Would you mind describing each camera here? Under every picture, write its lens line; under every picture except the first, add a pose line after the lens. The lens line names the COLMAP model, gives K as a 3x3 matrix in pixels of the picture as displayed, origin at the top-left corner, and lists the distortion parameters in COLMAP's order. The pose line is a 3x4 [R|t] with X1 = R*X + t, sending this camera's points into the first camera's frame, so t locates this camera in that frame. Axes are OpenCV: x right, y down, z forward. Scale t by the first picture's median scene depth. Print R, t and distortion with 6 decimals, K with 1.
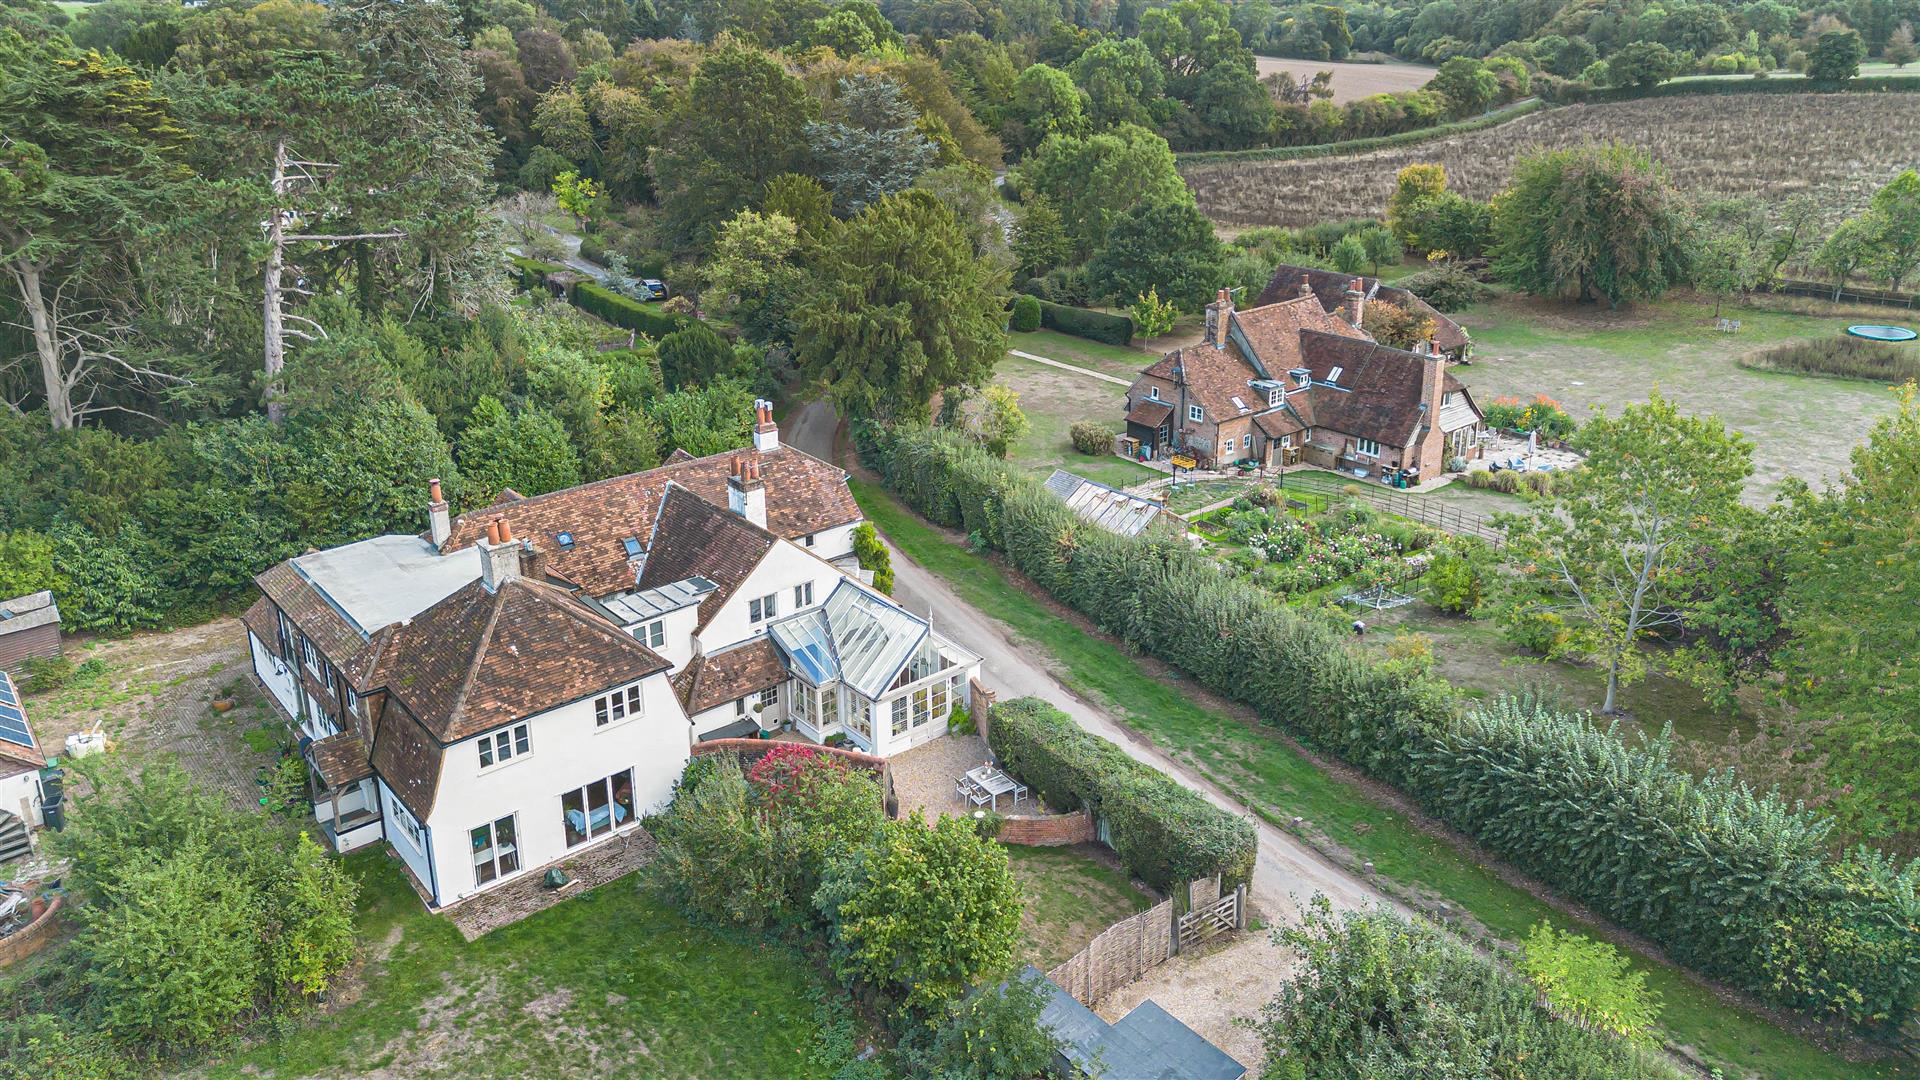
lens RADIAL K [[1364.4, 0, 961.0], [0, 1364.4, 463.4], [0, 0, 1]] dist [0.062997, -0.000903]
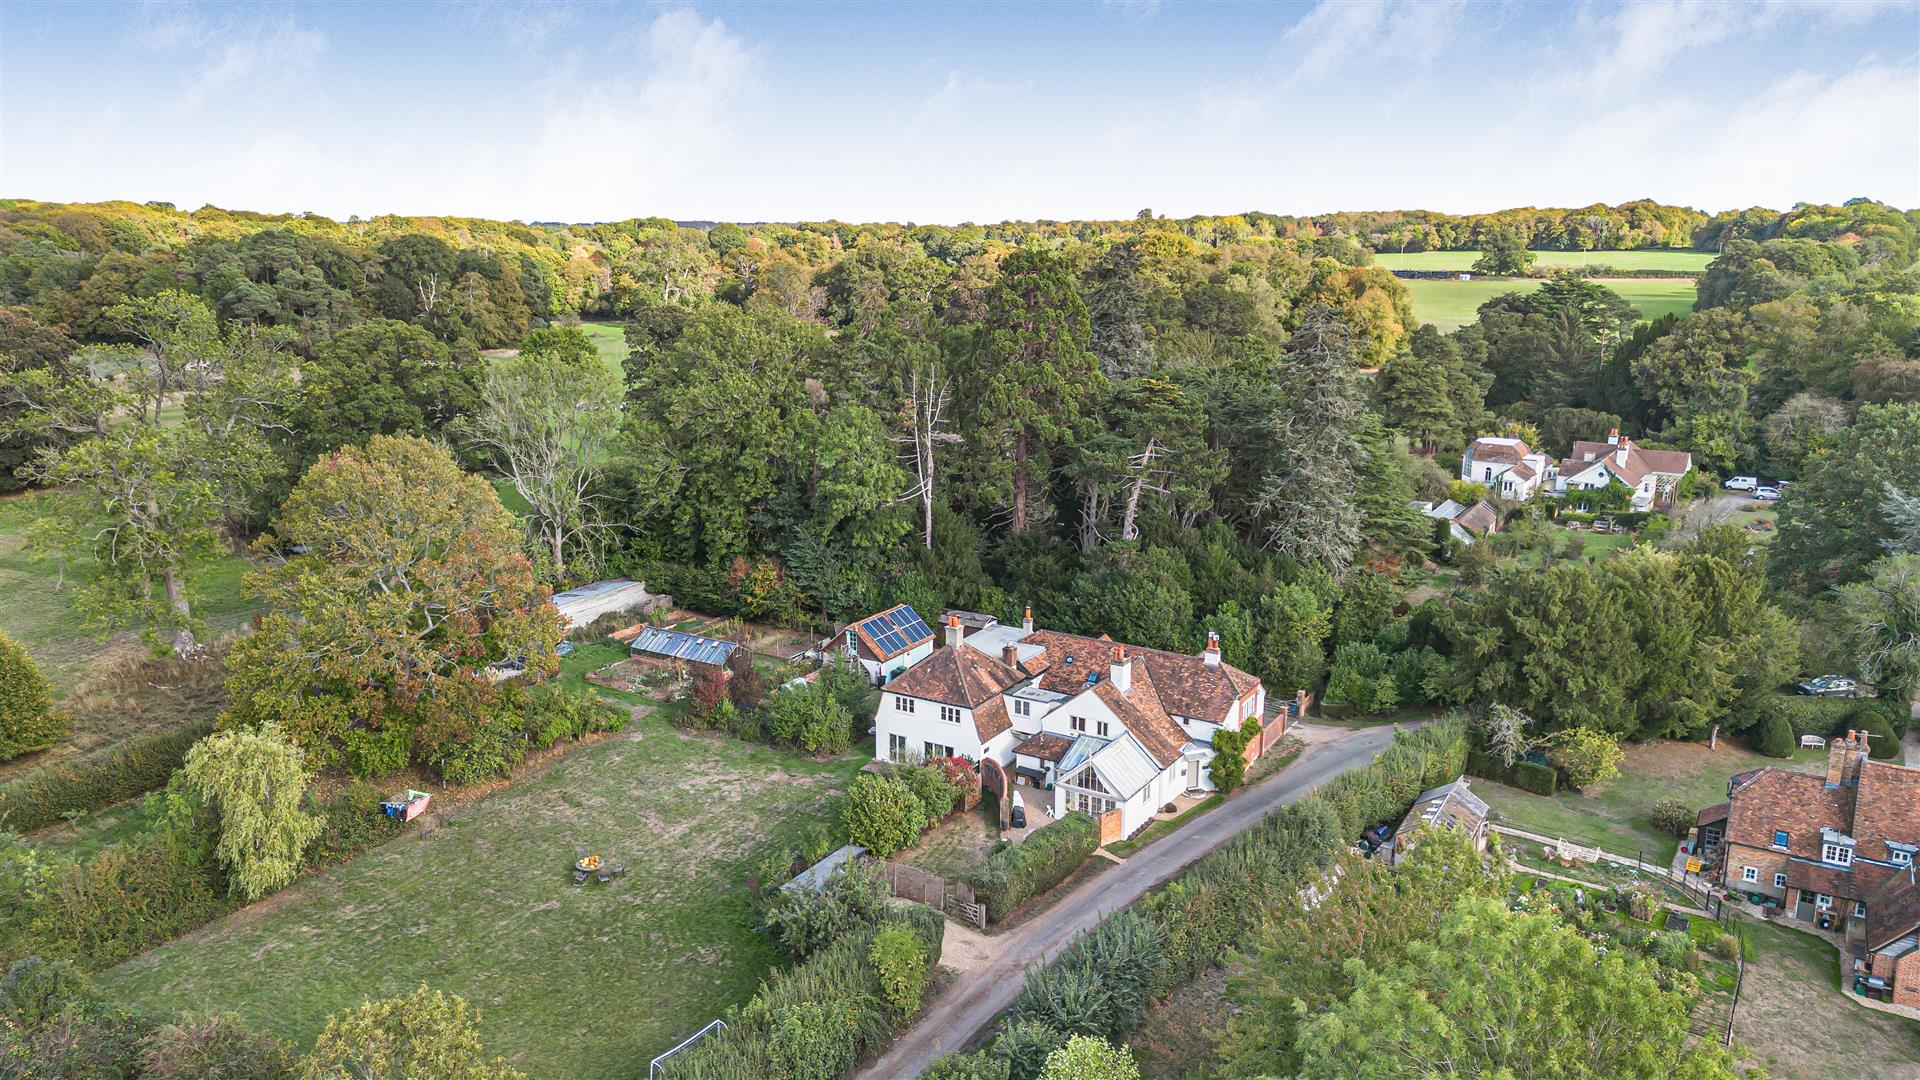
lens RADIAL K [[1364.4, 0, 961.0], [0, 1364.4, 463.4], [0, 0, 1]] dist [0.062997, -0.000903]
pose [[0.322376, 0.163131, -0.932450, 1.452864], [-0.310721, 0.948696, 0.058547, -0.281246], [0.894162, 0.270857, 0.356525, 0.127471]]
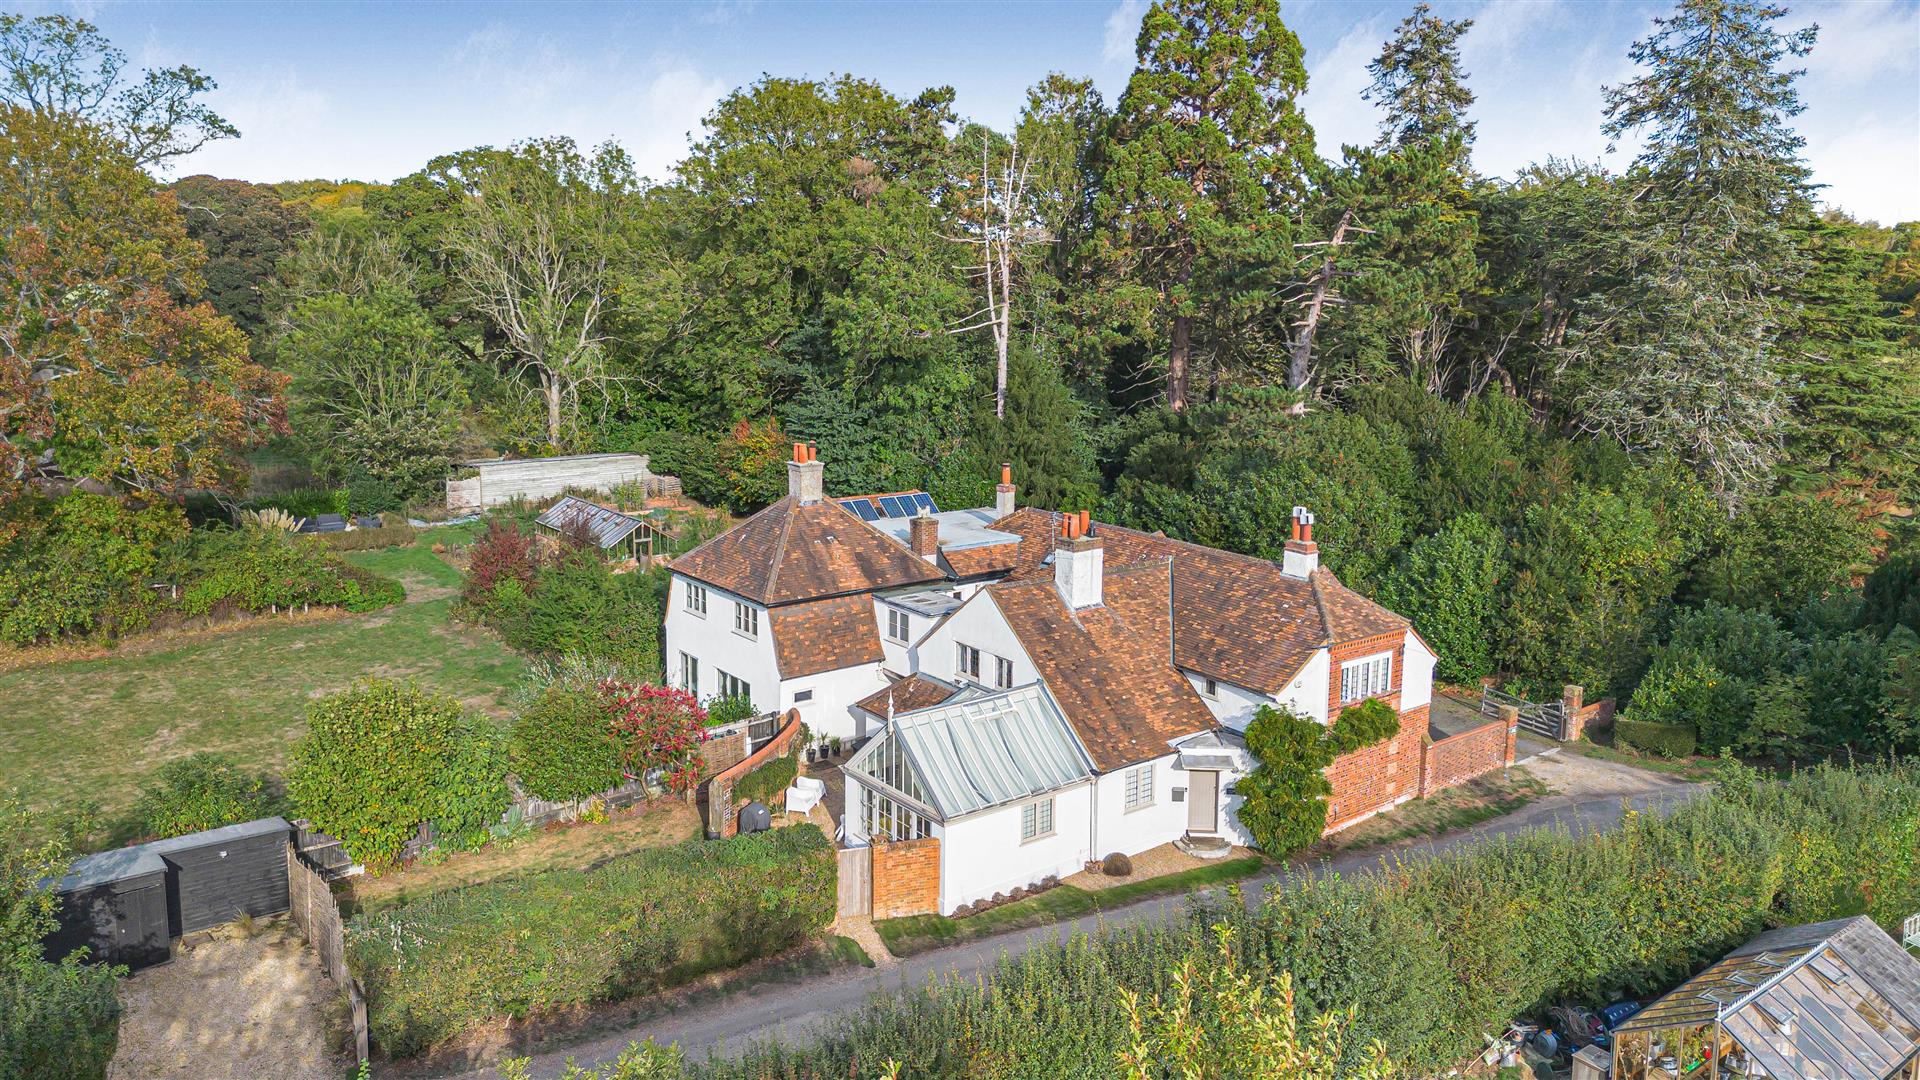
lens RADIAL K [[1352.4, 0, 960.3], [0, 1352.4, 450.7], [0, 0, 1]] dist [-0.000173, -0.002888]
pose [[-0.056358, 0.122950, -0.990811, 0.692358], [-0.333806, 0.932960, 0.134758, -0.132235], [0.940956, 0.338333, -0.011539, 0.975516]]
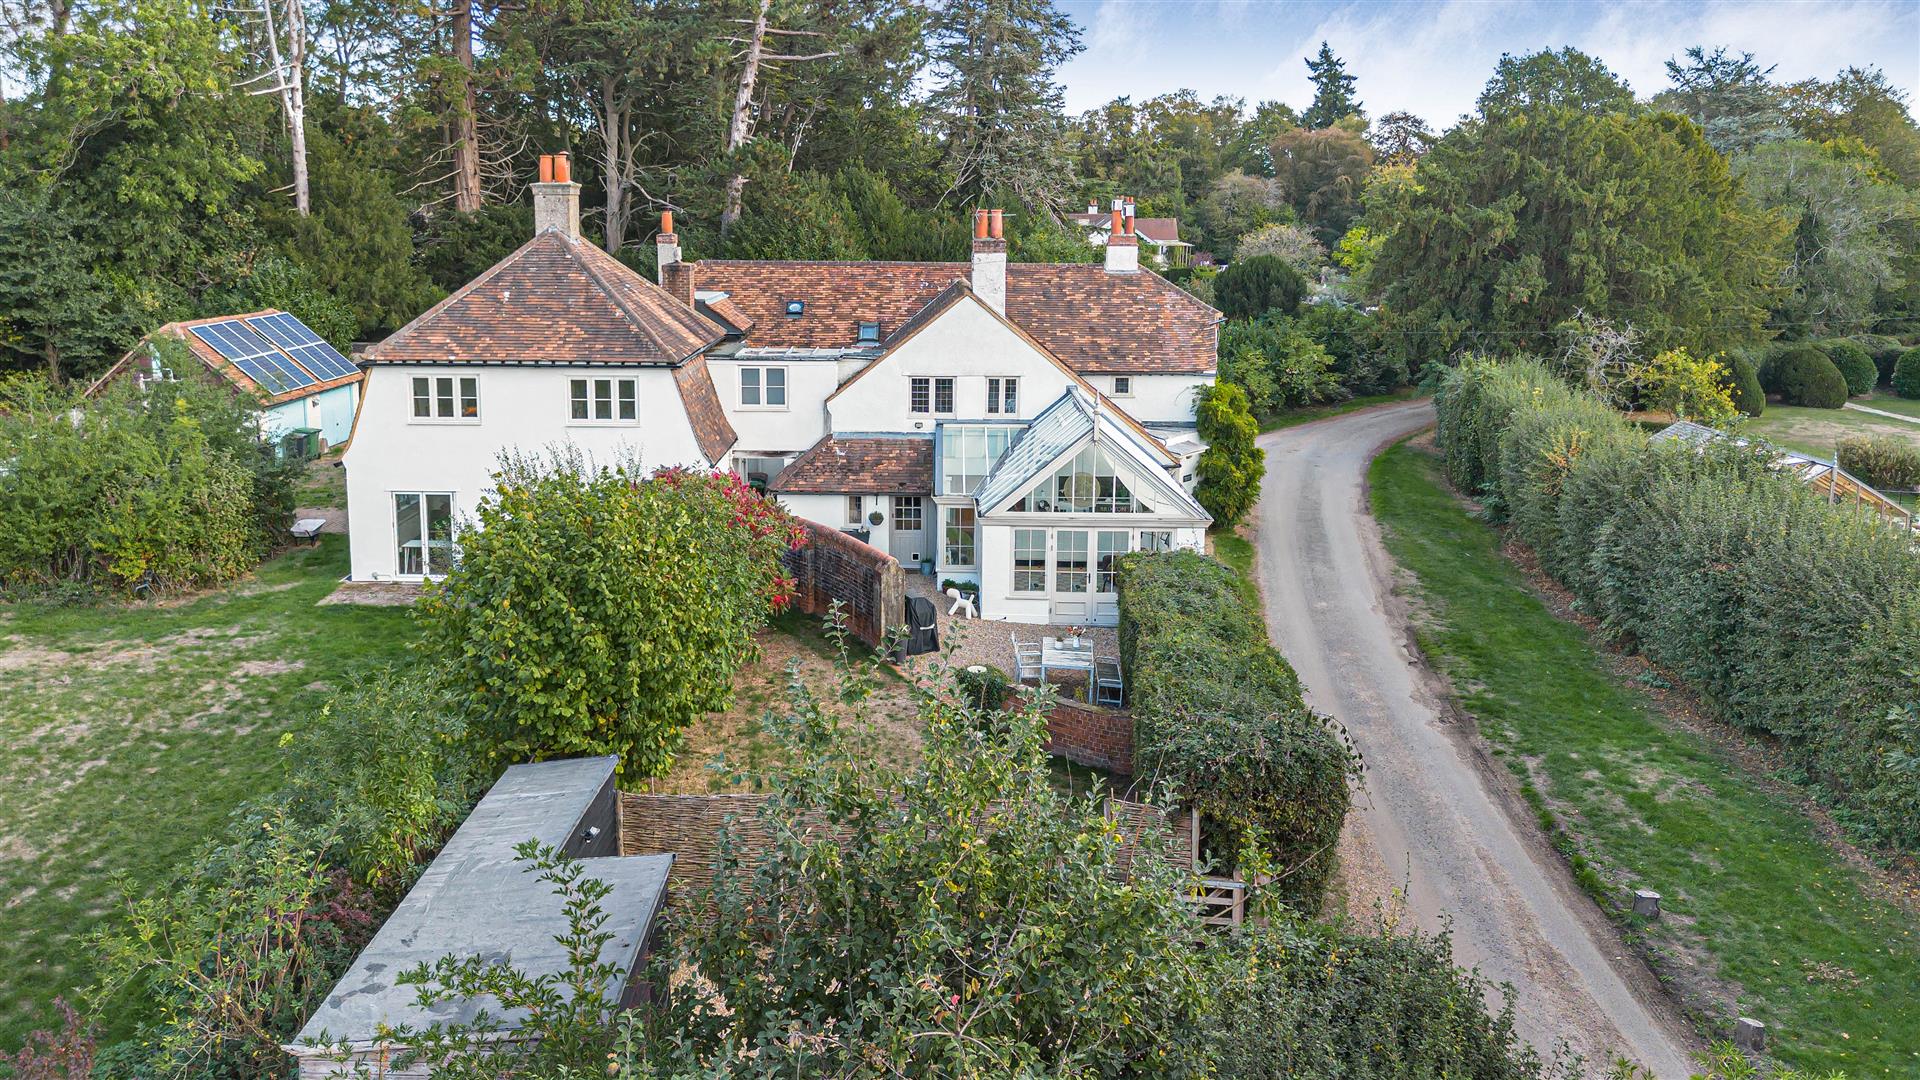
lens RADIAL K [[1376.4, 0, 878.9], [0, 1376.4, 461.9], [0, 0, 1]] dist [0.059197, -0.000814]
pose [[0.739182, 0.128382, -0.661156, 0.308708], [-0.223668, 0.972743, -0.061180, 0.191475], [0.635281, 0.193103, 0.747749, 0.469961]]
